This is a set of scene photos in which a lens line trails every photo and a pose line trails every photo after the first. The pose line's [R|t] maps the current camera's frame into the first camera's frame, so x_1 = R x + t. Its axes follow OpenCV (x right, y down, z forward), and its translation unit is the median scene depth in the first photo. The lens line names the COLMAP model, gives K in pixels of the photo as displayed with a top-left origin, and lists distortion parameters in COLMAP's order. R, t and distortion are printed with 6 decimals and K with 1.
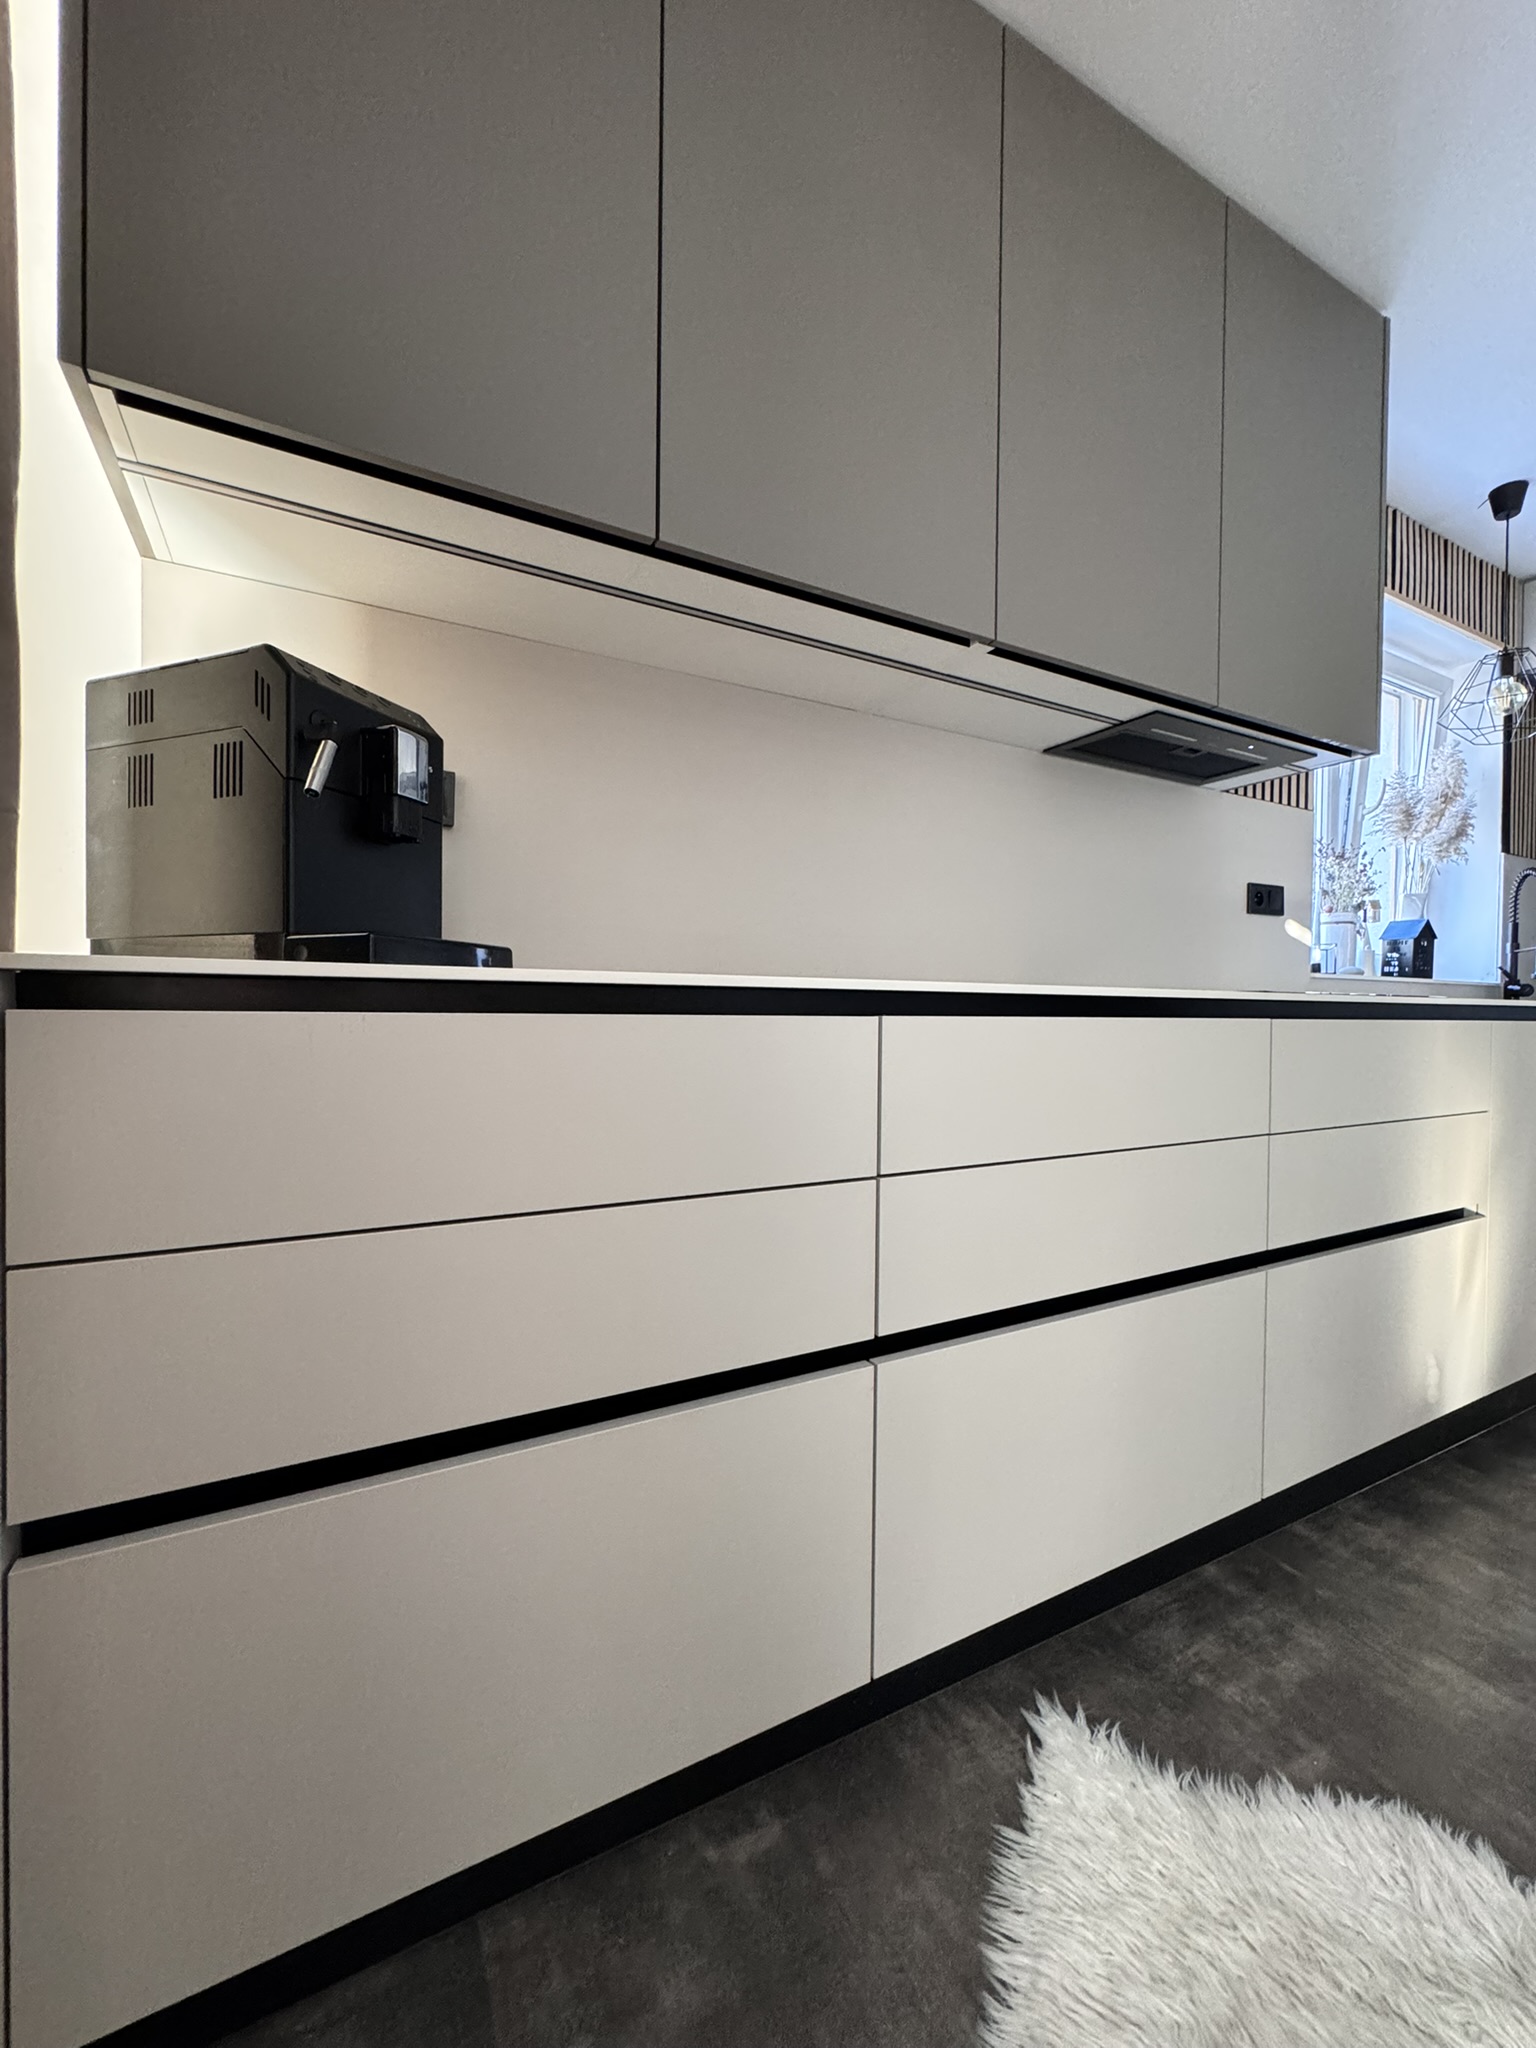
lens RADIAL K [[820.3, 0, 767.5], [0, 820.3, 1023.5], [0, 0, 1]] dist [-0.003511, 0.000253]
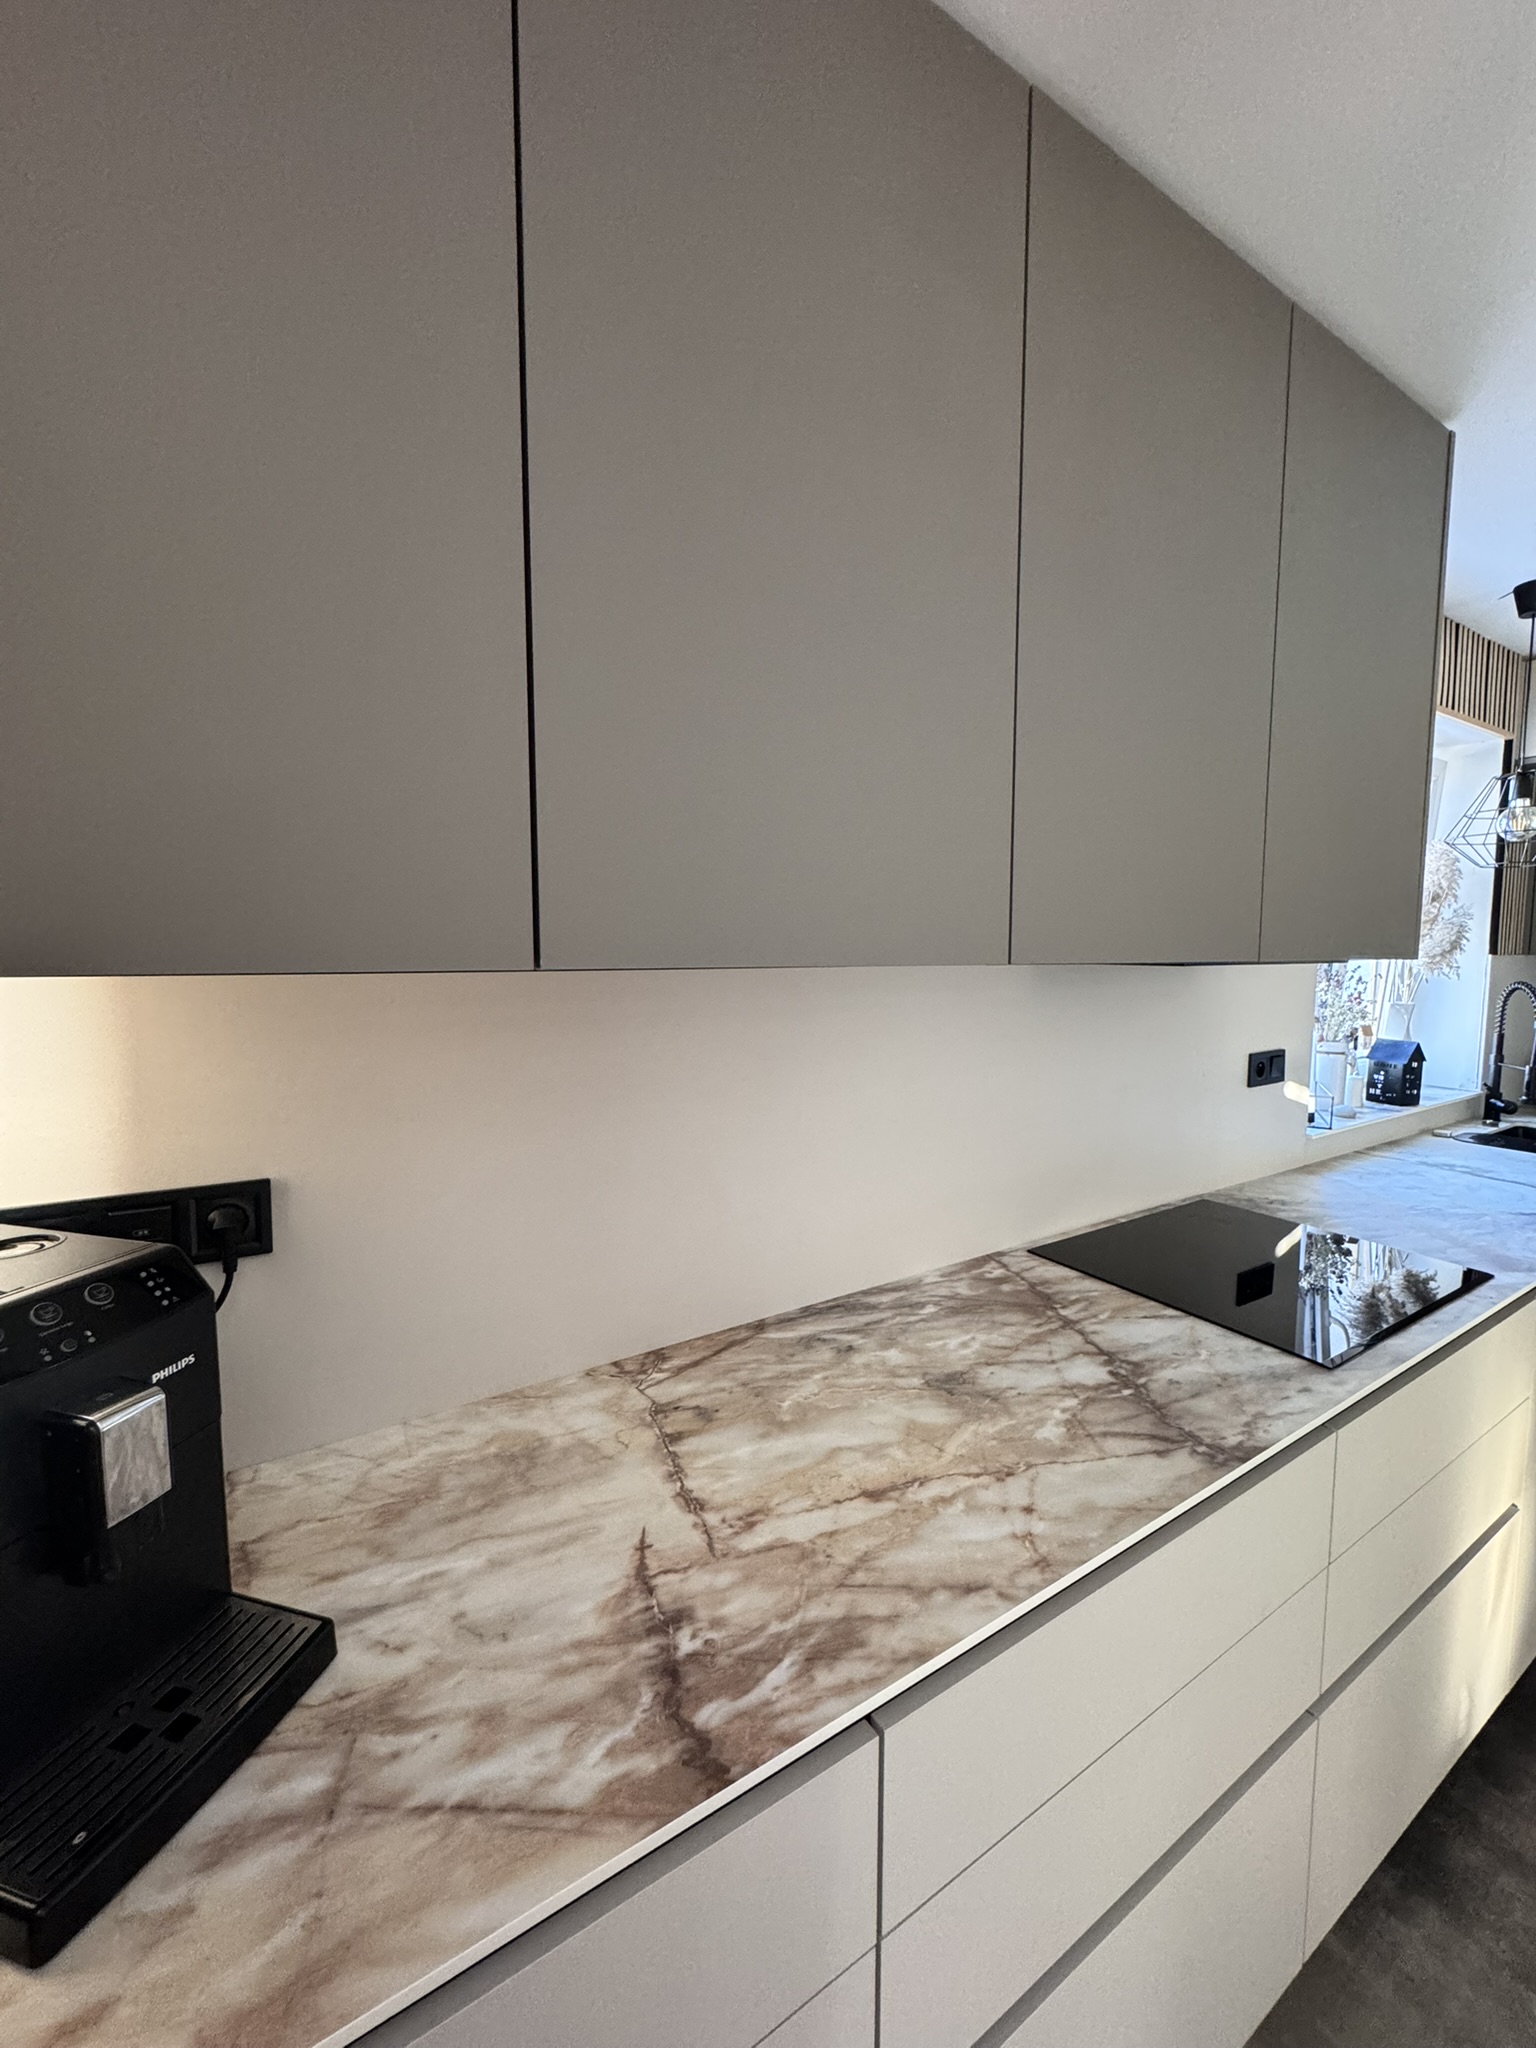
lens RADIAL K [[820.3, 0, 765.2], [0, 820.3, 1019.0], [0, 0, 1]] dist [-0.003511, 0.000253]
pose [[0.997654, -0.012309, 0.067340, 0.001525], [0.007606, 0.997542, 0.069654, -0.222893], [-0.068032, -0.068978, 0.995296, 0.122714]]
